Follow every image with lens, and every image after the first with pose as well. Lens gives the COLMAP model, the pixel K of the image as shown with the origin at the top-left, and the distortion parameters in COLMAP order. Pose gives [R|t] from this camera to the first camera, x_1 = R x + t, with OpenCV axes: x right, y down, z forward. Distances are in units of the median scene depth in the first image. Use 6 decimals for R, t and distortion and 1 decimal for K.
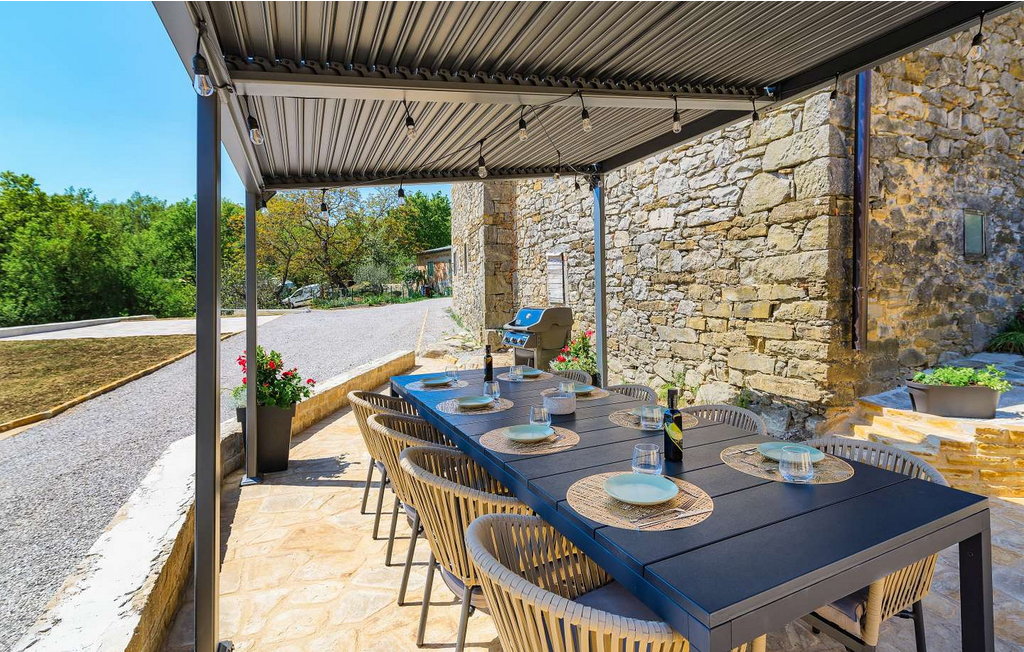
lens RADIAL K [[488.2, 0, 543.4], [0, 488.2, 297.6], [0, 0, 1]] dist [0.014185, -0.002630]
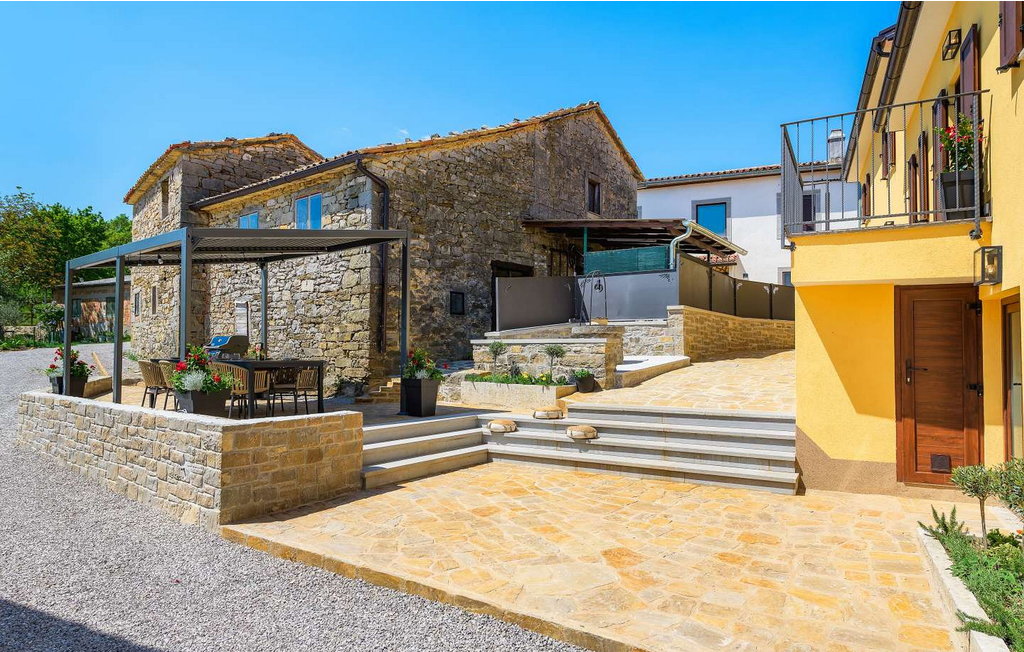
lens RADIAL K [[606.0, 0, 510.5], [0, 606.0, 335.1], [0, 0, 1]] dist [0.003759, -0.001341]
pose [[0.911629, 0.021435, 0.410455, 0.024010], [-0.008893, 0.999434, -0.032442, 0.083518], [-0.410918, 0.025924, 0.911304, -1.380808]]
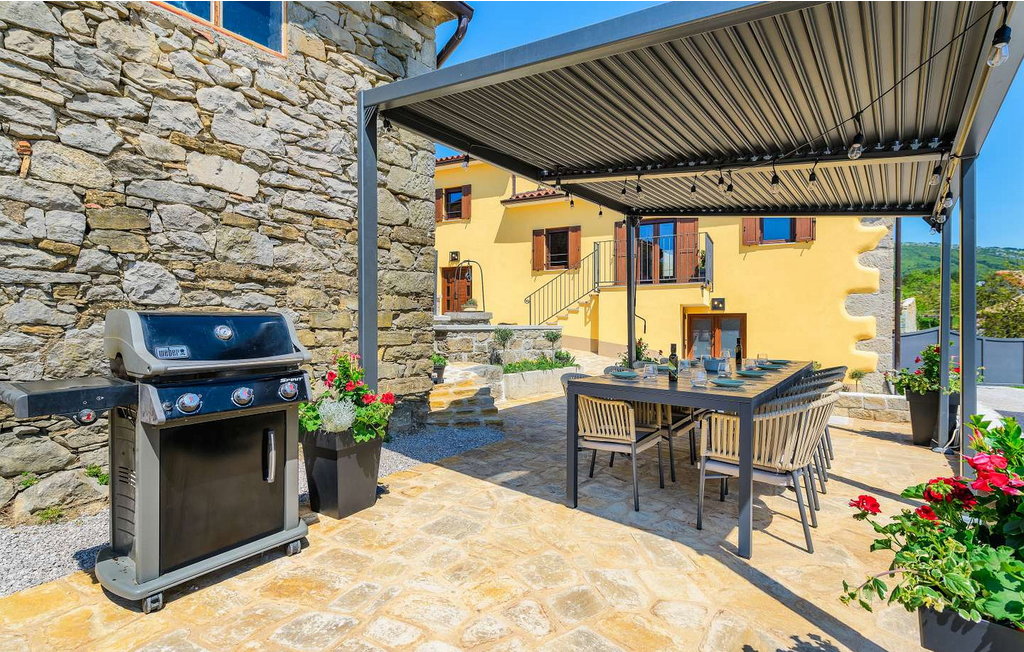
lens RADIAL K [[488.2, 0, 502.5], [0, 488.2, 324.5], [0, 0, 1]] dist [0.014185, -0.002630]
pose [[-0.424223, 0.016129, 0.905414, -0.530366], [0.013897, 0.999840, -0.011300, 0.045213], [-0.905451, 0.007789, -0.424379, 1.069484]]
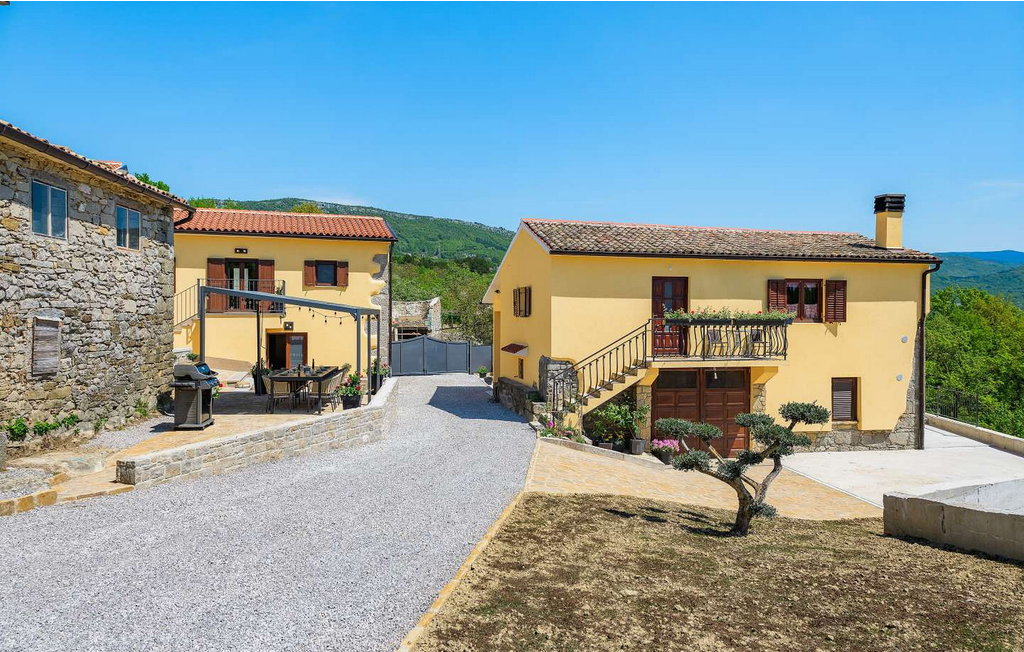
lens RADIAL K [[681.5, 0, 515.0], [0, 681.5, 325.2], [0, 0, 1]] dist [0.017355, -0.010218]
pose [[-0.938435, 0.008340, 0.345355, -1.915591], [0.015837, 0.999696, 0.018893, -0.137744], [-0.345092, 0.023199, -0.938282, 2.995714]]
